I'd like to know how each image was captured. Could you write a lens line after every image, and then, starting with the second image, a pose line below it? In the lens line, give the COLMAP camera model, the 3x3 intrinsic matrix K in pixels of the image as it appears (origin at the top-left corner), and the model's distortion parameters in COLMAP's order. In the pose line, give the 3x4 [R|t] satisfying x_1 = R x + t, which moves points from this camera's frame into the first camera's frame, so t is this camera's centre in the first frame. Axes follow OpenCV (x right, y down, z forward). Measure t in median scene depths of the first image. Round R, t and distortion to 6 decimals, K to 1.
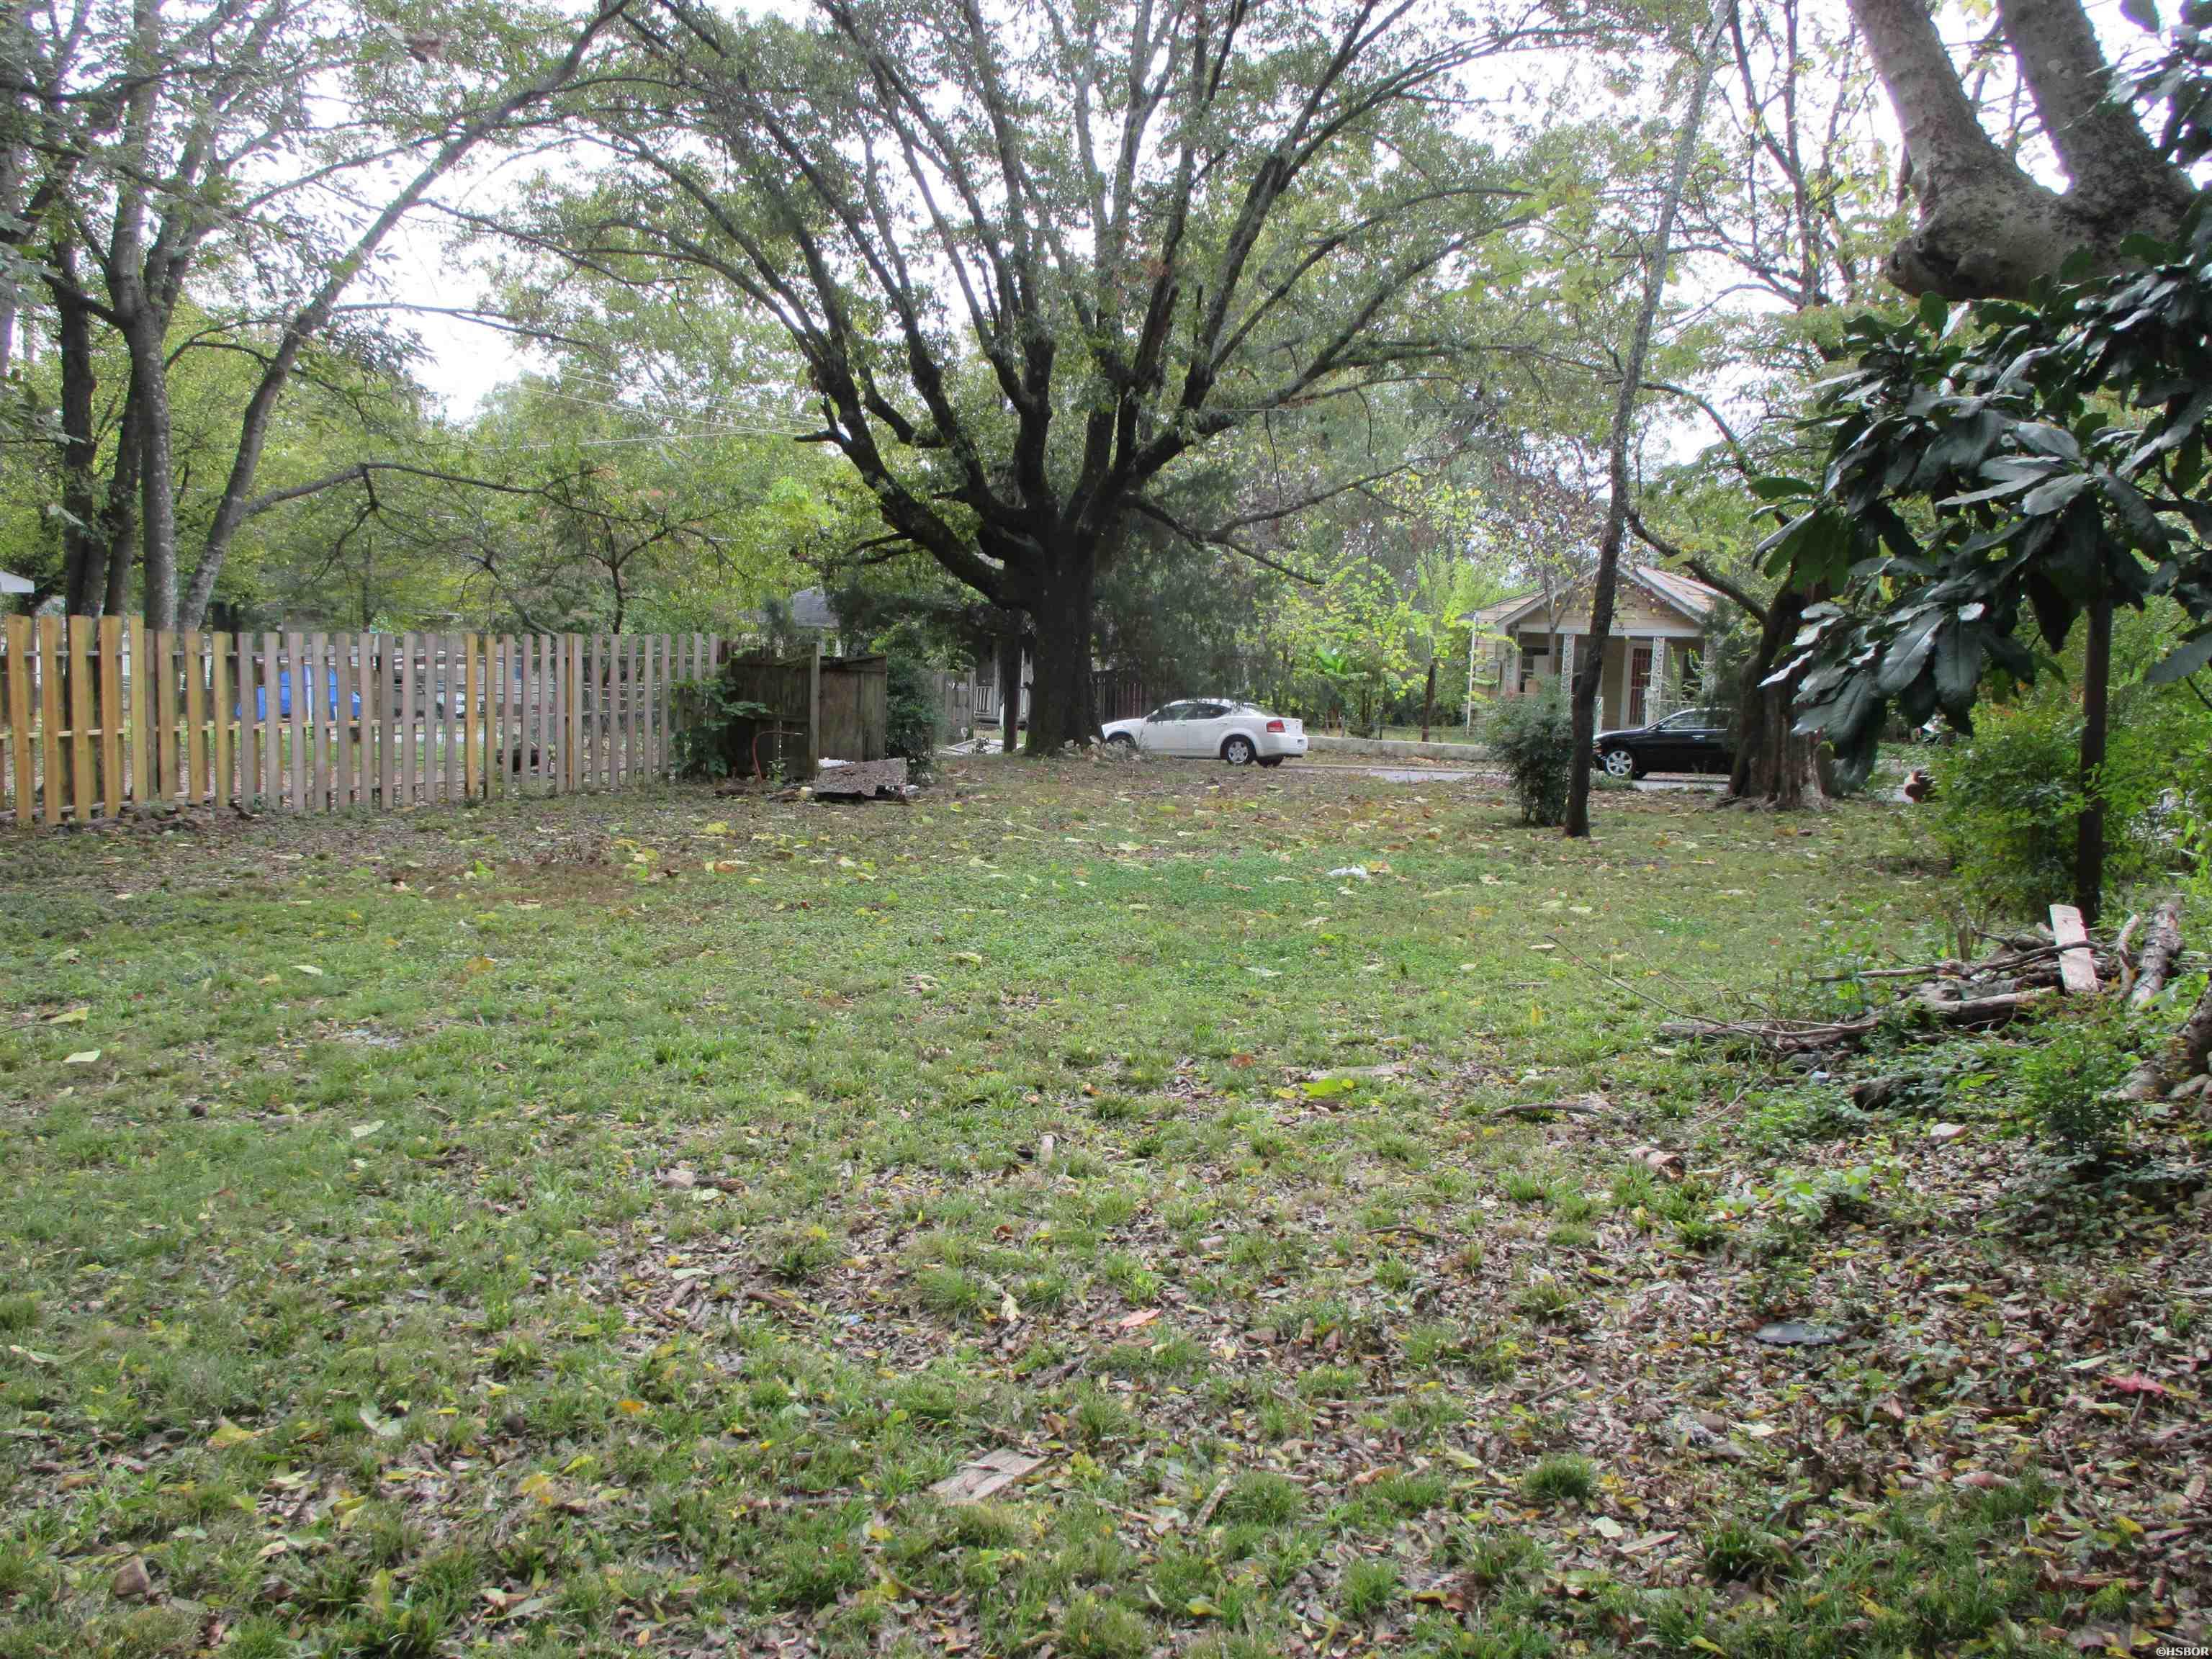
lens RADIAL K [[1884.8, 0, 1101.4], [0, 1884.8, 750.8], [0, 0, 1]] dist [-0.004090, 0.008987]
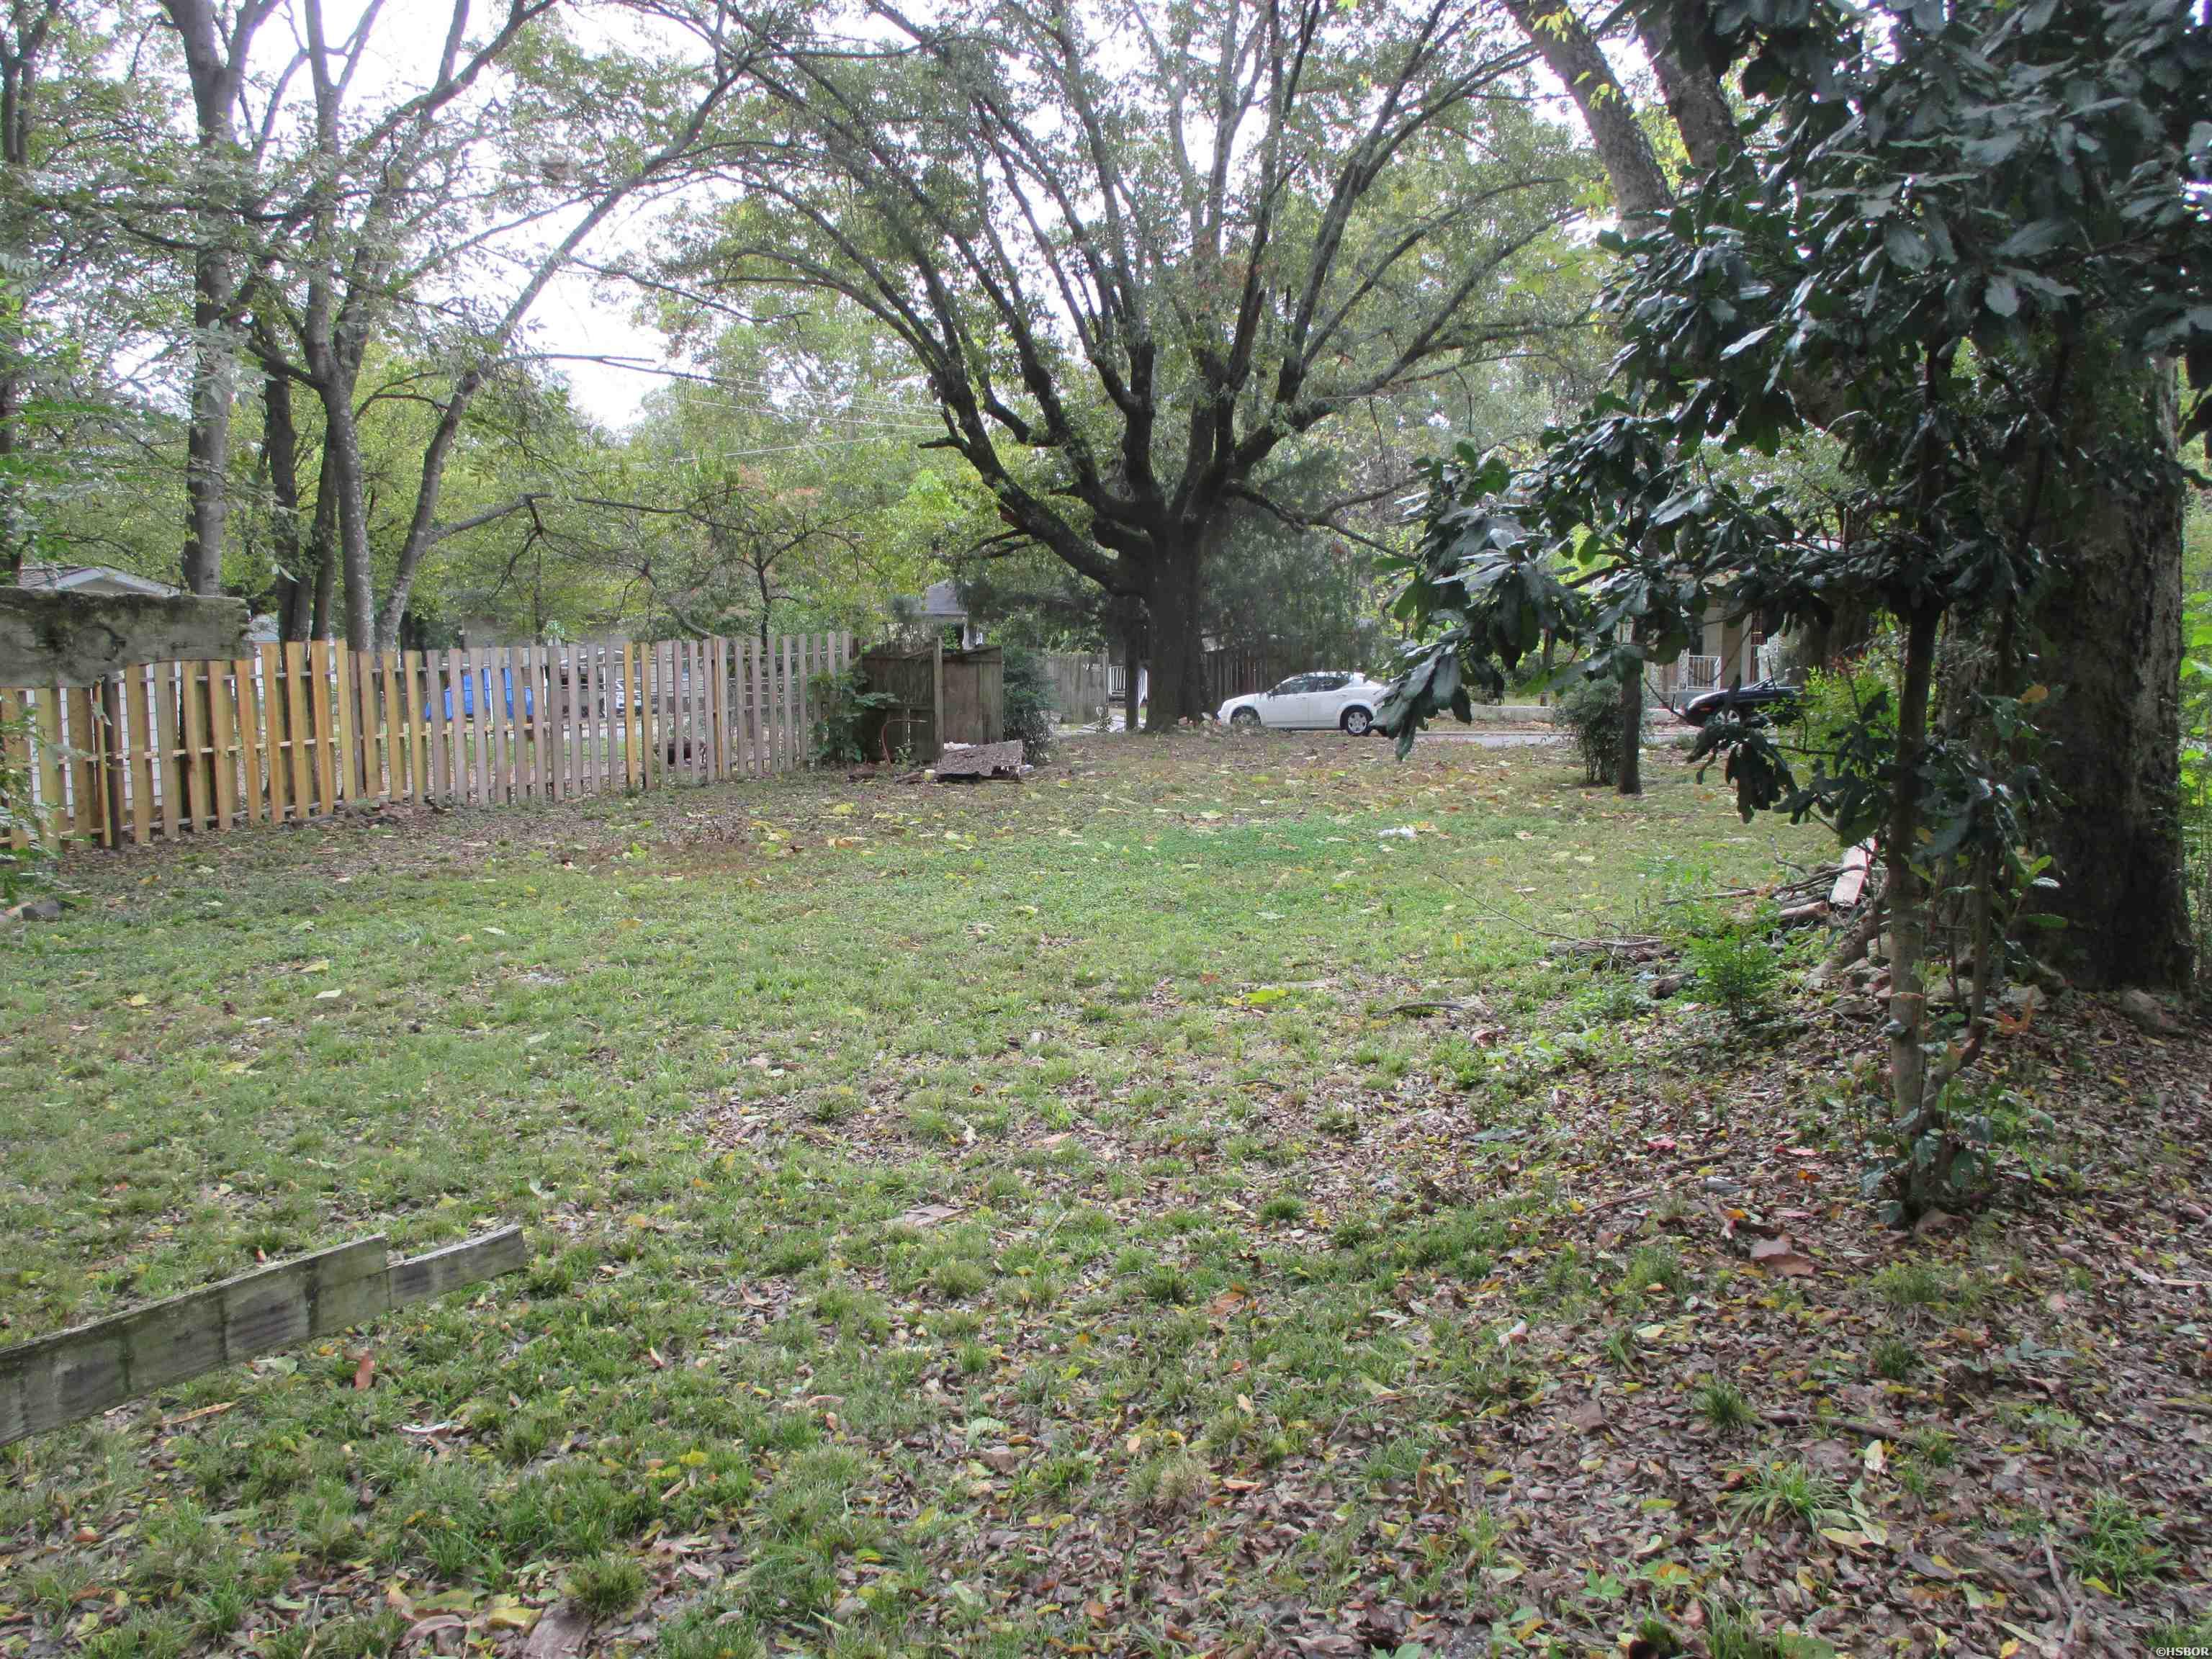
lens RADIAL K [[1896.7, 0, 1105.3], [0, 1896.7, 752.4], [0, 0, 1]] dist [-0.003640, 0.022483]
pose [[0.995785, -0.031288, -0.086221, 0.044910], [0.032590, 0.999374, 0.013733, -0.002833], [0.085738, -0.016485, 0.996181, -0.101962]]
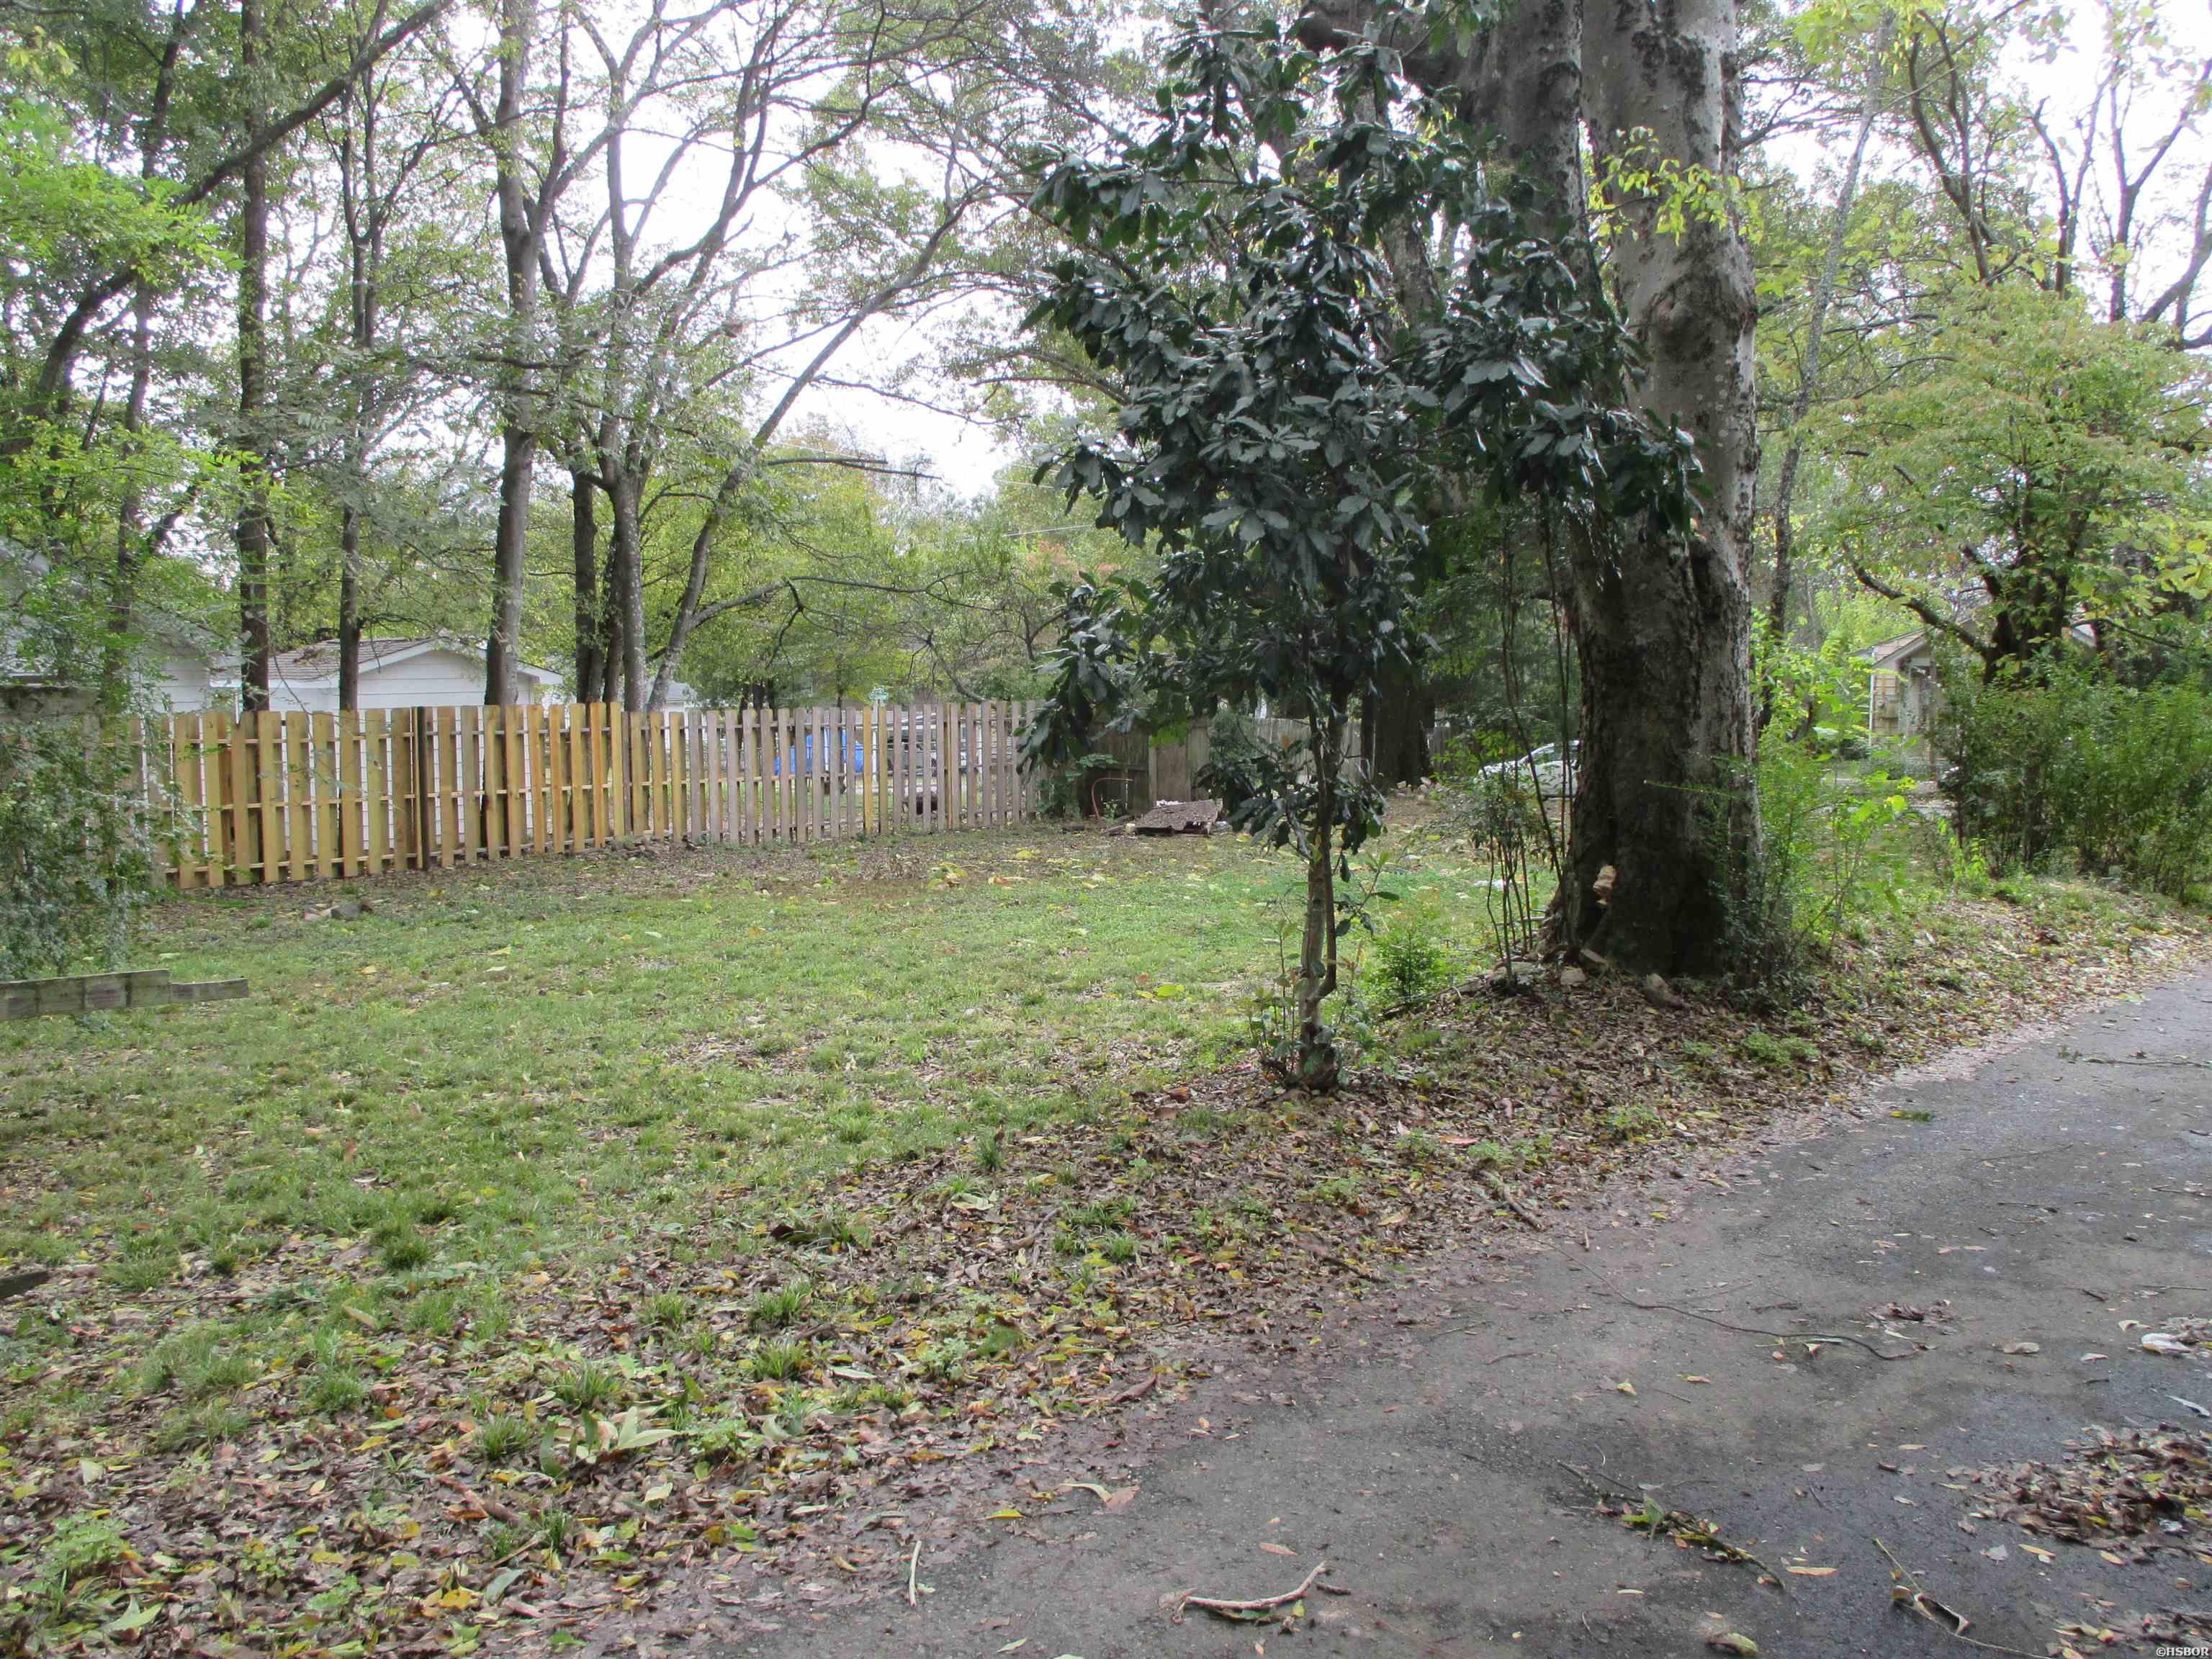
lens RADIAL K [[1905.1, 0, 1104.5], [0, 1905.1, 755.4], [0, 0, 1]] dist [-0.003613, 0.020941]
pose [[0.961030, -0.022206, -0.275550, 0.180859], [0.015746, 0.999547, -0.025636, 0.007310], [0.275994, 0.020298, 0.960945, -0.200073]]
